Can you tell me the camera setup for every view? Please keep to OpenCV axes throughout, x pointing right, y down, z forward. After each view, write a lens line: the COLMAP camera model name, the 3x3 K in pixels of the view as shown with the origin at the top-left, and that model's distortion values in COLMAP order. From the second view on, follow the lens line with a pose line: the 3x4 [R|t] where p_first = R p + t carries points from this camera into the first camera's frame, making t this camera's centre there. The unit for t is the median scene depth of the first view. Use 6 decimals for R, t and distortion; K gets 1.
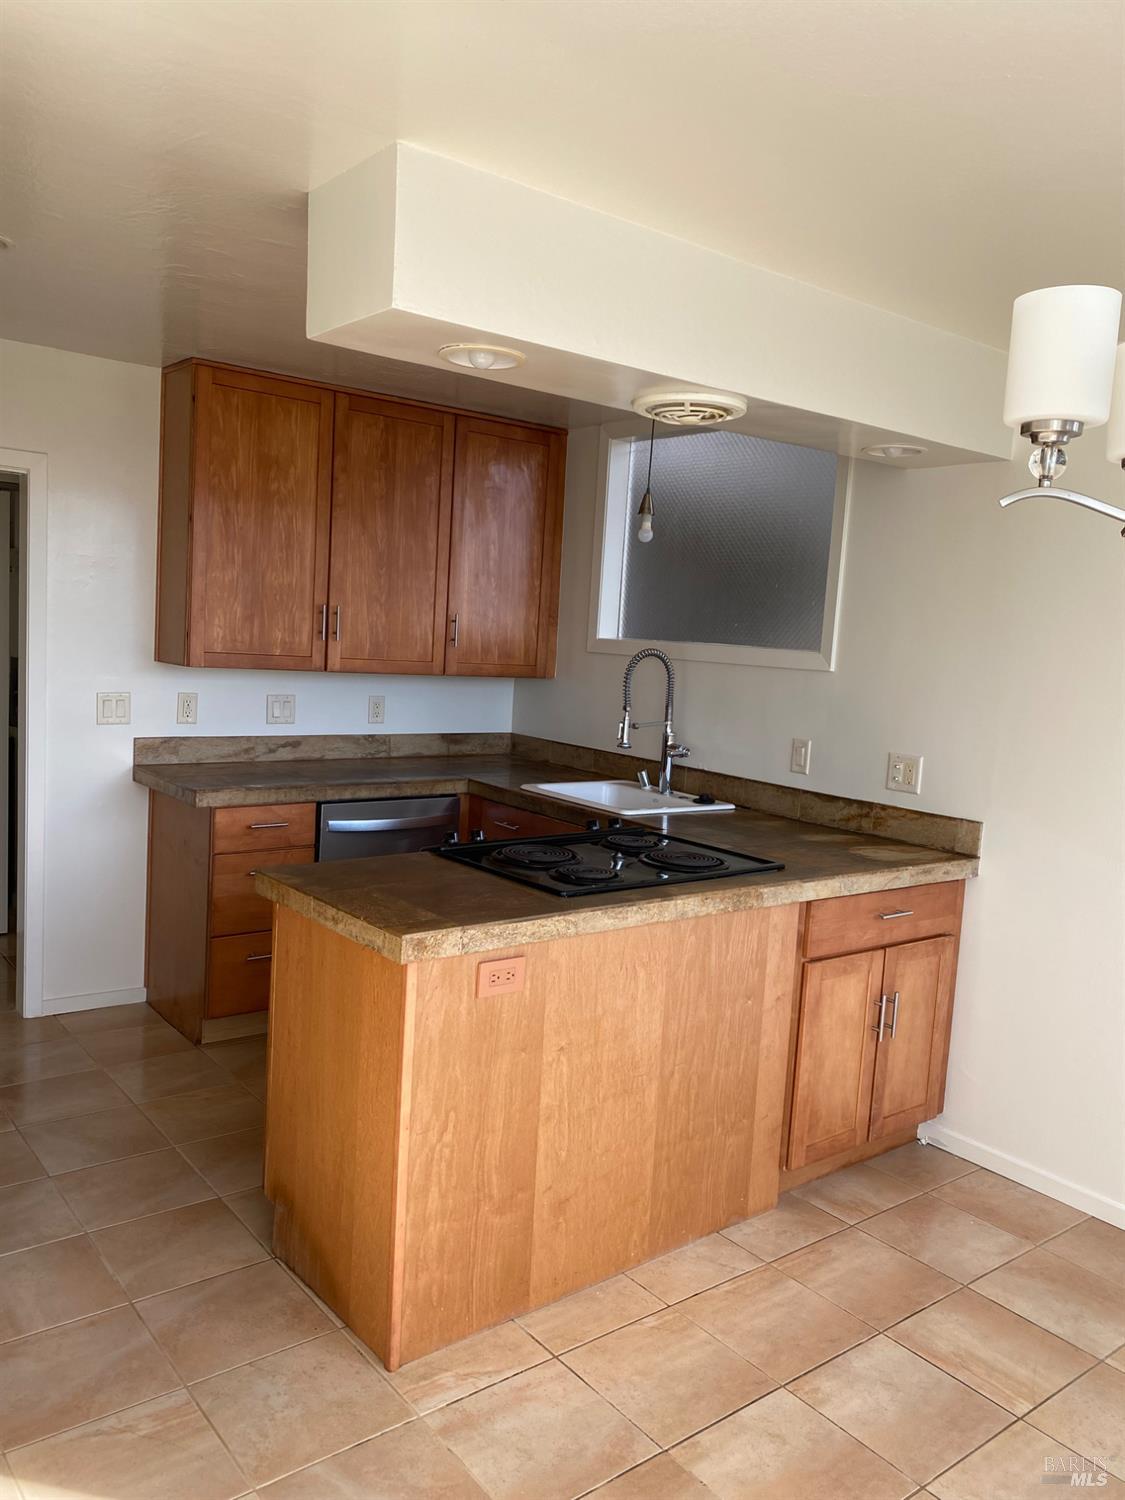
lens RADIAL K [[1133.0, 0, 567.2], [0, 1133.0, 747.6], [0, 0, 1]] dist [-0.003996, -0.016892]
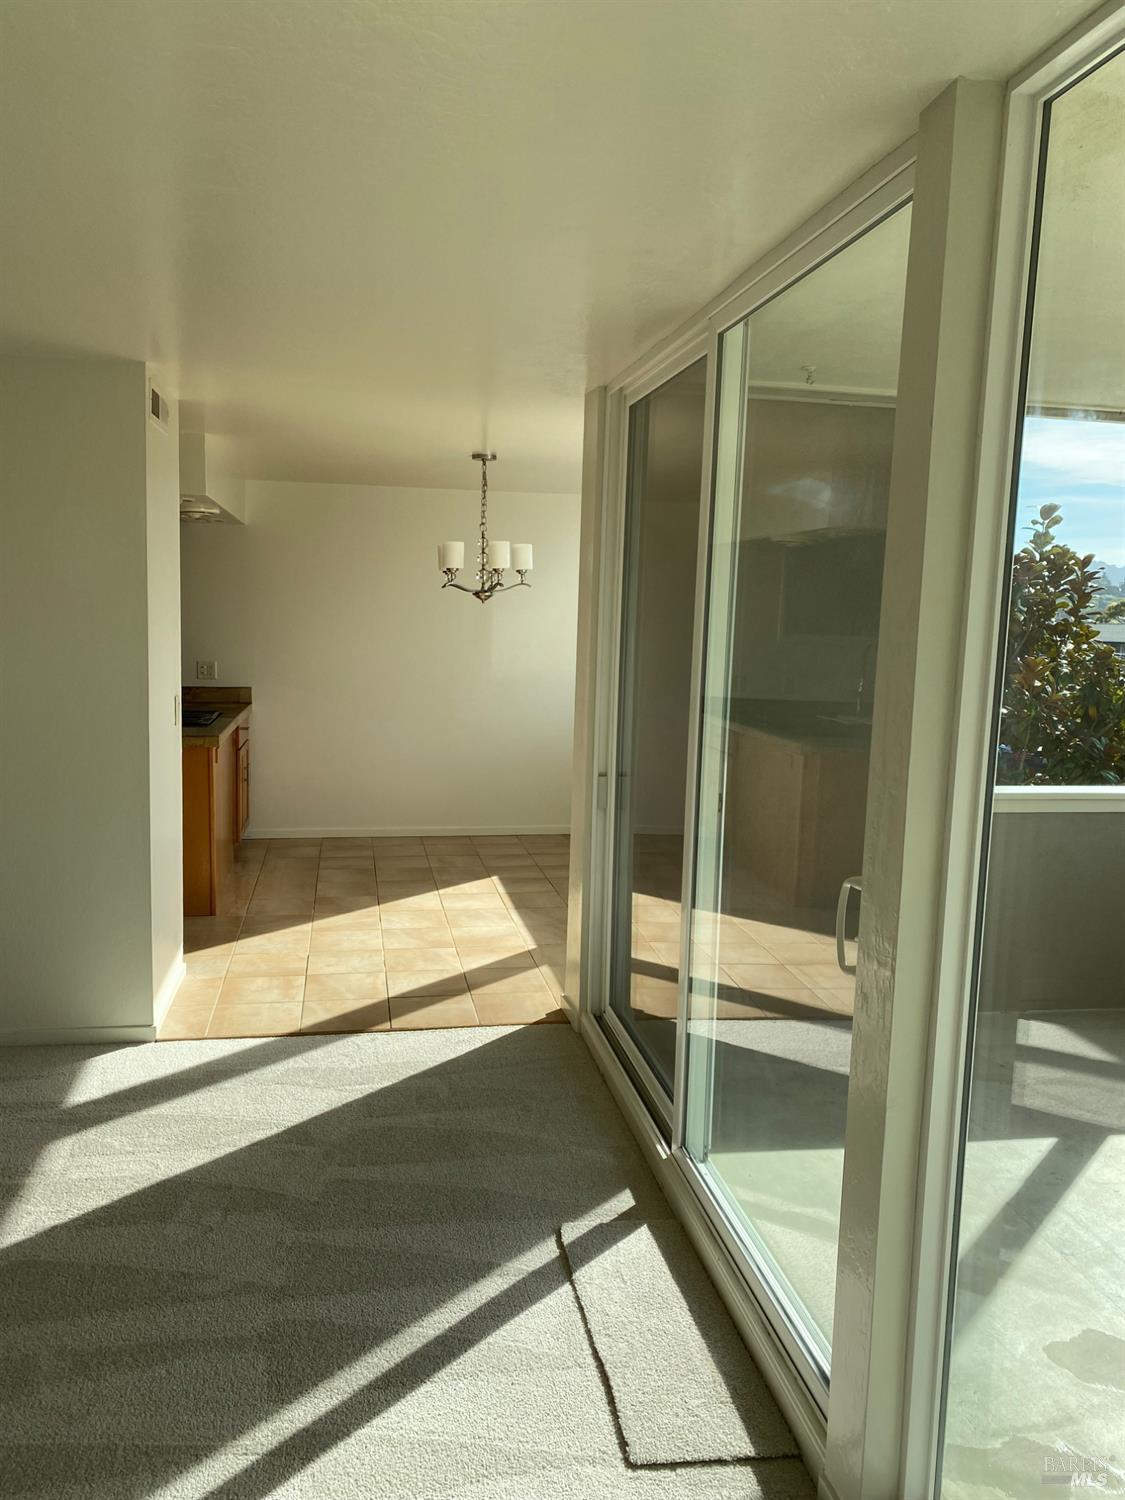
lens RADIAL K [[1133.0, 0, 575.2], [0, 1133.0, 752.9], [0, 0, 1]] dist [-0.003996, -0.016892]
pose [[0.447553, -0.156439, 0.880467, -1.627237], [0.093942, 0.987357, 0.127679, -0.037981], [-0.889309, 0.025570, 0.456591, -0.712570]]
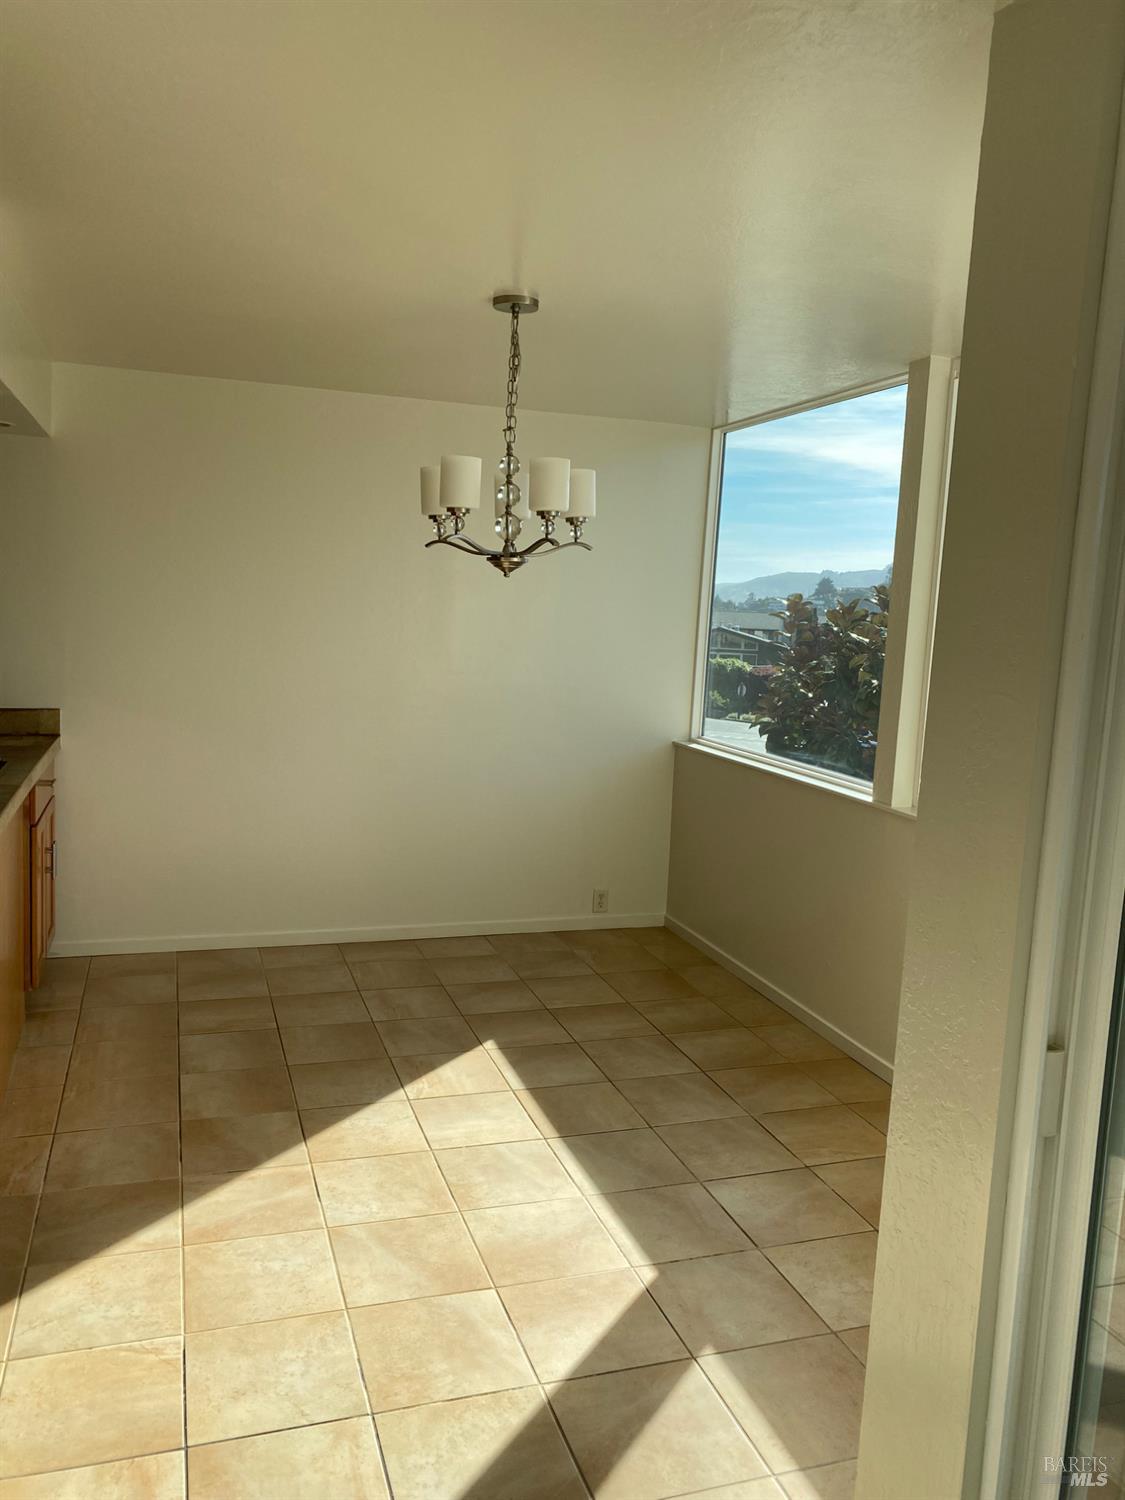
lens RADIAL K [[1133.0, 0, 552.6], [0, 1133.0, 743.2], [0, 0, 1]] dist [-0.003996, -0.016892]
pose [[0.332925, -0.156288, 0.929911, -0.847460], [0.068498, 0.987572, 0.141455, -0.052951], [-0.940462, 0.016603, 0.339492, -0.007412]]
